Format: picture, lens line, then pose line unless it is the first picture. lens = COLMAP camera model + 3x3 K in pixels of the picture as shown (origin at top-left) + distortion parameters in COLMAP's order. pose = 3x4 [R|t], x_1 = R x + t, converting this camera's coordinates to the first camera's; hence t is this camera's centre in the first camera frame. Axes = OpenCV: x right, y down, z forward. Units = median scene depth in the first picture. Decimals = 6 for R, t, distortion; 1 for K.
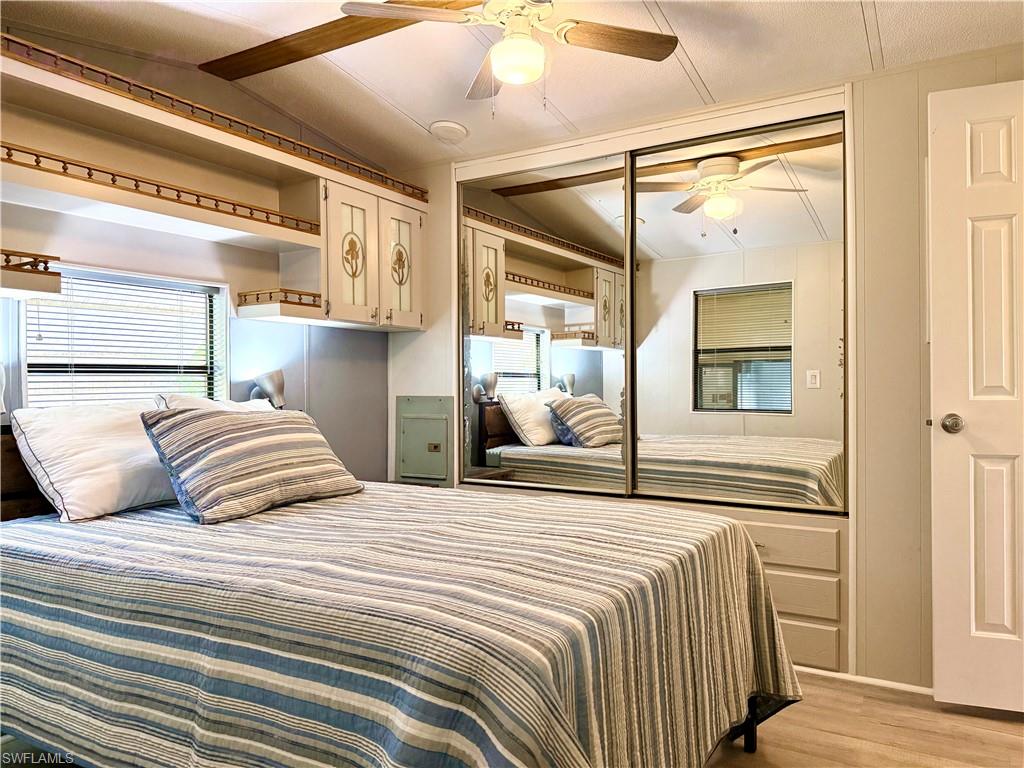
lens RADIAL K [[730.1, 0, 507.8], [0, 730.1, 382.6], [0, 0, 1]] dist [-0.013581, -0.001708]
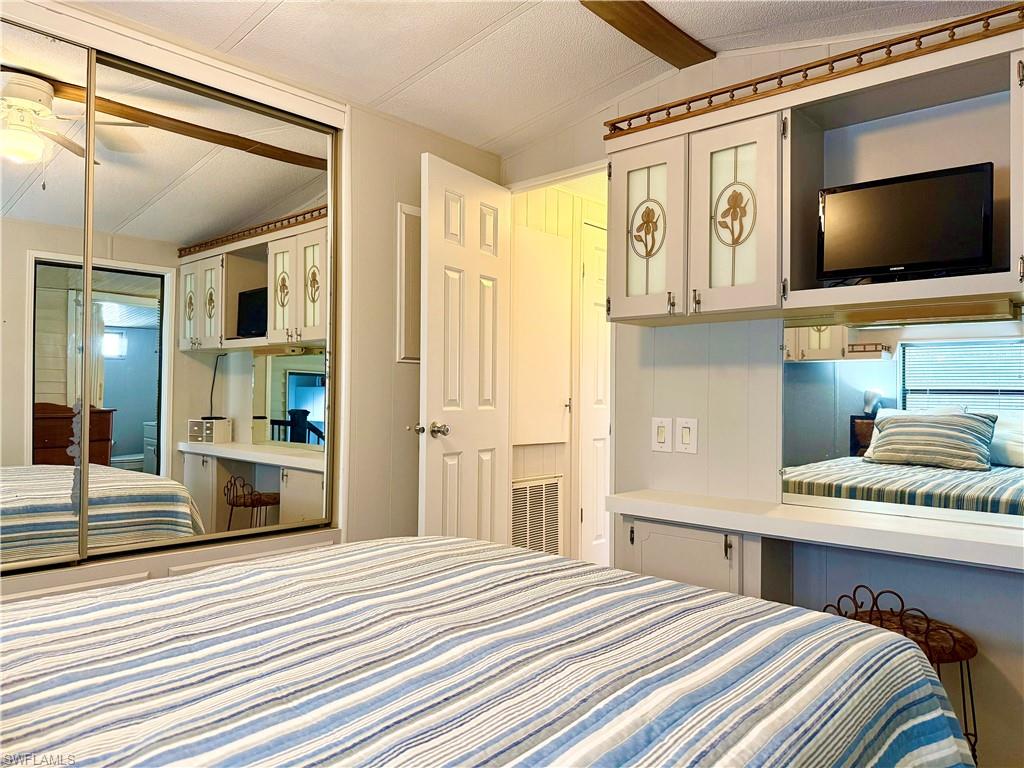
lens RADIAL K [[730.1, 0, 508.9], [0, 730.1, 386.7], [0, 0, 1]] dist [-0.013581, -0.001708]
pose [[-0.201532, -0.001585, -0.979481, 0.692680], [-0.002728, 0.999996, -0.001057, -0.005792], [0.979478, 0.002459, -0.201535, 1.203784]]
